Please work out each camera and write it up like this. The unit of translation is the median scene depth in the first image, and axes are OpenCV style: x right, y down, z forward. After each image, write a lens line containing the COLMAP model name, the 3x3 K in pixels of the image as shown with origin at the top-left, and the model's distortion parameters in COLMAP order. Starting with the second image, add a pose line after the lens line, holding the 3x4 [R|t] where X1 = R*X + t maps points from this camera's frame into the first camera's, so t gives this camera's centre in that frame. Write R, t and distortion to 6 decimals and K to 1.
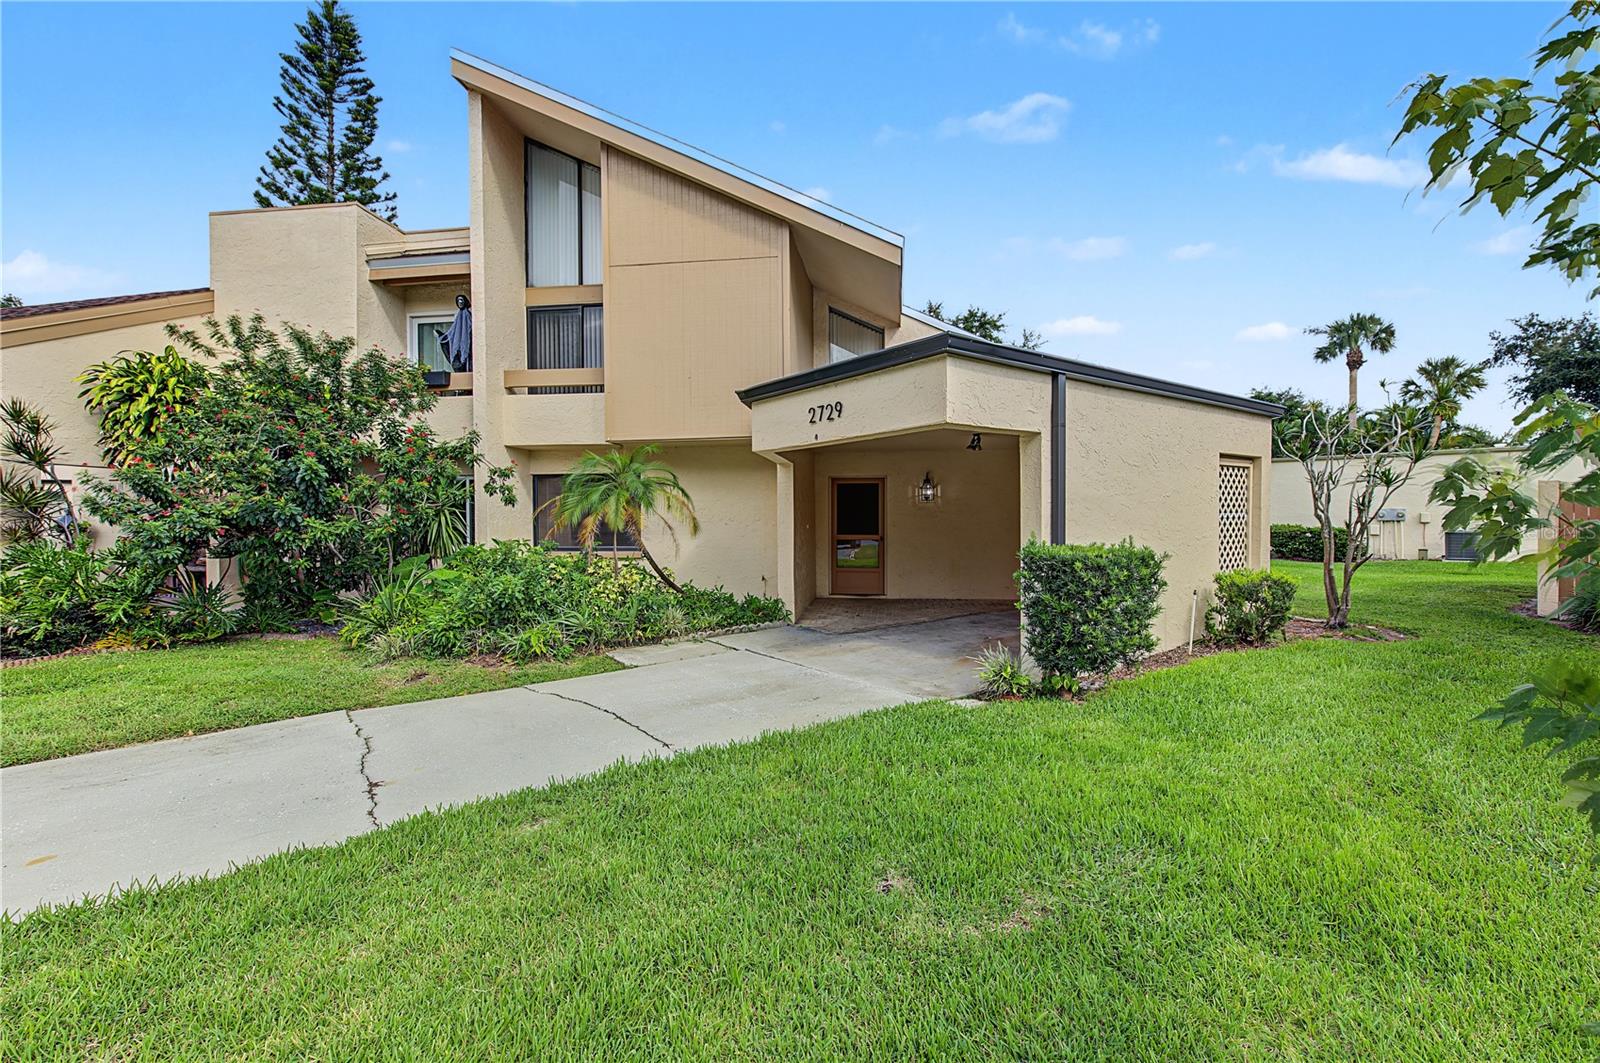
lens RADIAL K [[681.6, 0, 790.3], [0, 681.6, 526.6], [0, 0, 1]] dist [0.000633, -0.004513]
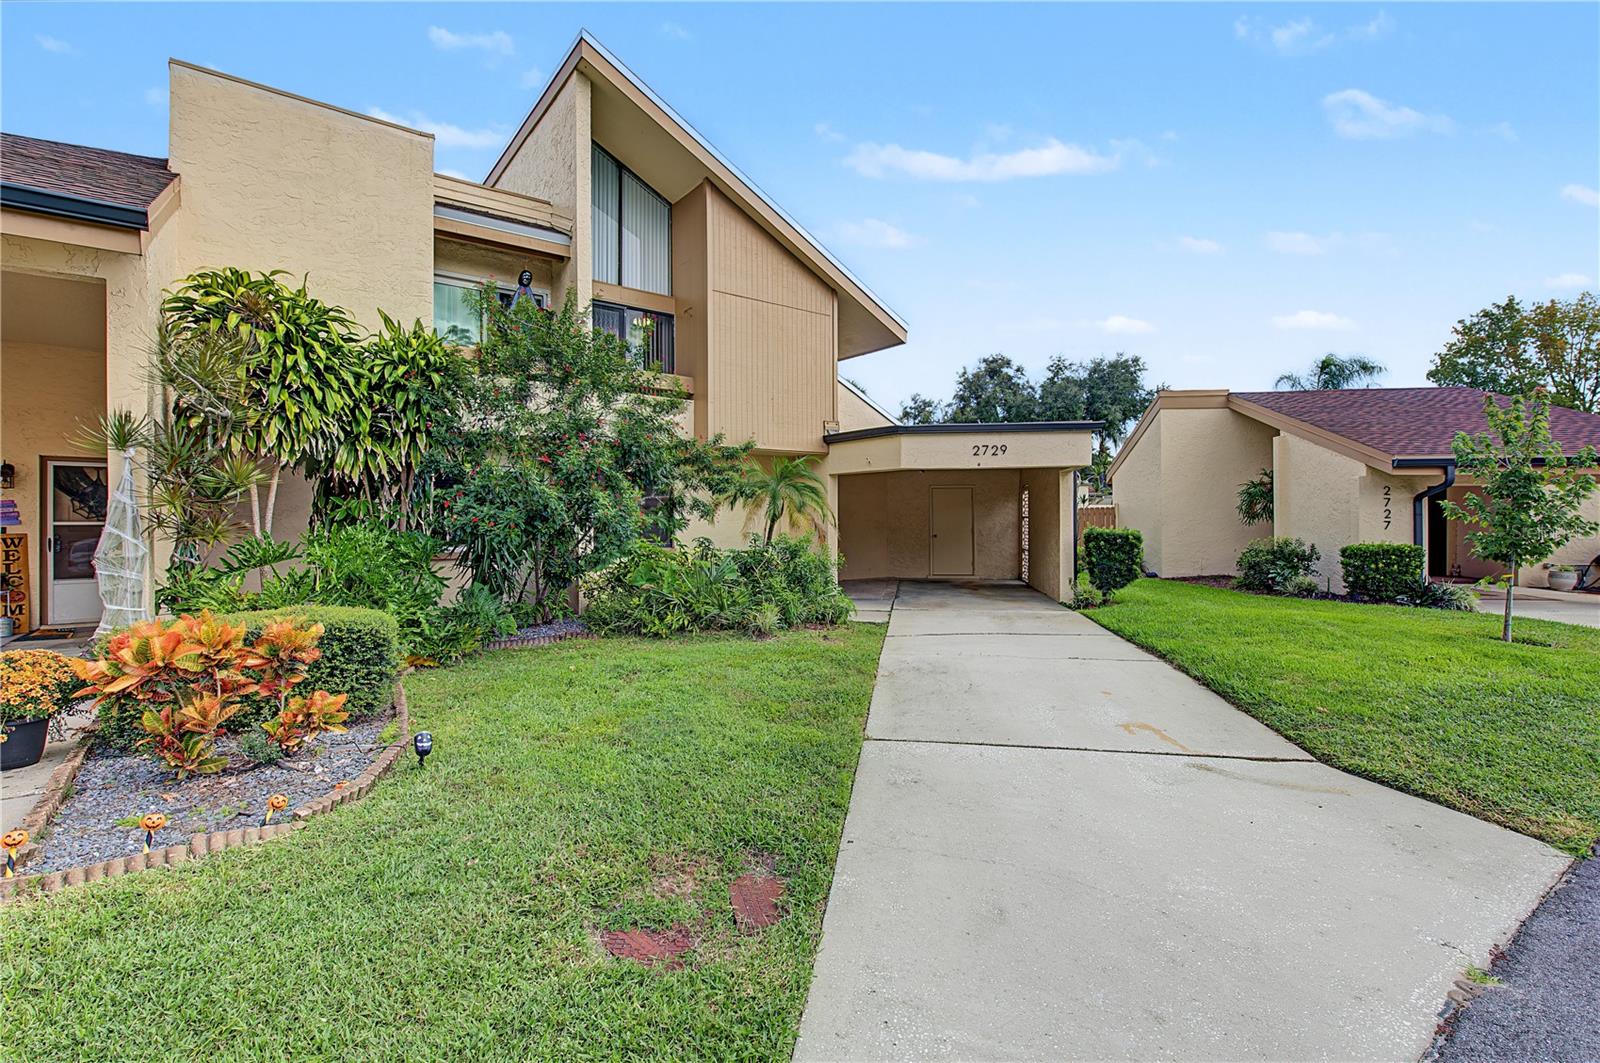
lens RADIAL K [[729.1, 0, 795.7], [0, 729.1, 524.9], [0, 0, 1]] dist [-0.014376, -0.000197]
pose [[0.707541, 0.002780, 0.706667, -0.981941], [0.010098, 0.999850, -0.014044, 0.020350], [-0.706600, 0.017073, 0.707407, 0.066849]]
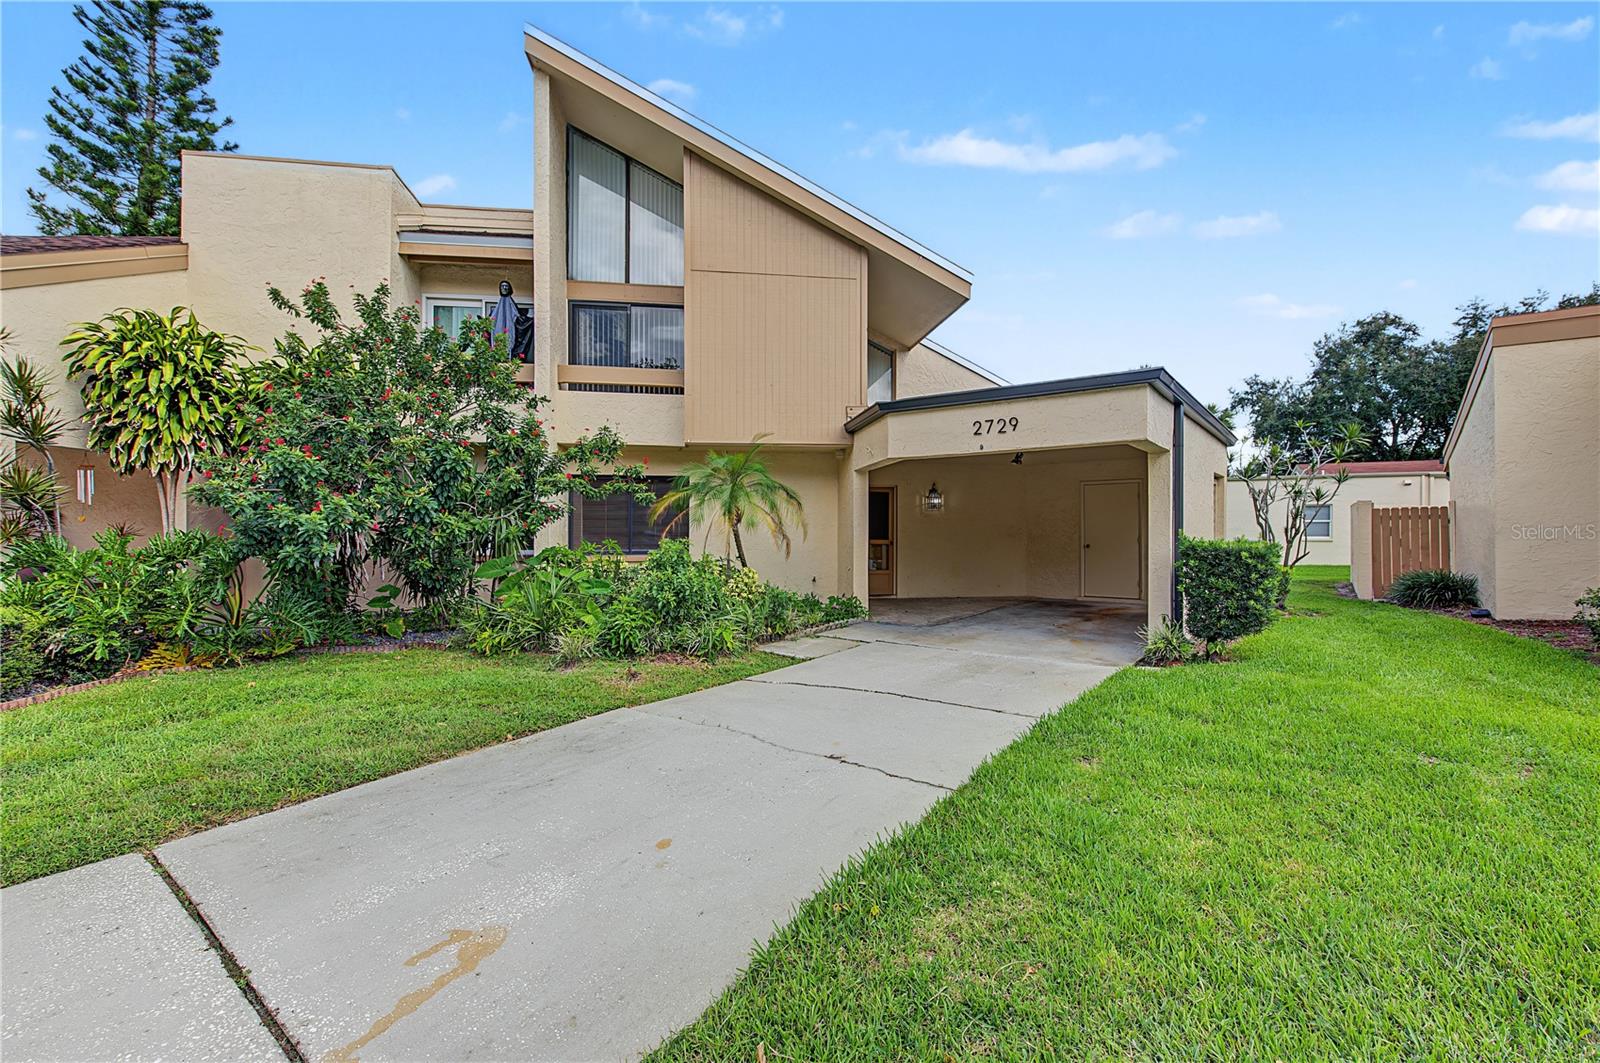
lens RADIAL K [[681.6, 0, 790.3], [0, 681.6, 526.6], [0, 0, 1]] dist [0.000633, -0.004513]
pose [[0.961129, 0.008300, 0.275974, -0.388826], [-0.002766, 0.999787, -0.020437, 0.017155], [-0.276085, 0.018880, 0.960948, -0.001712]]
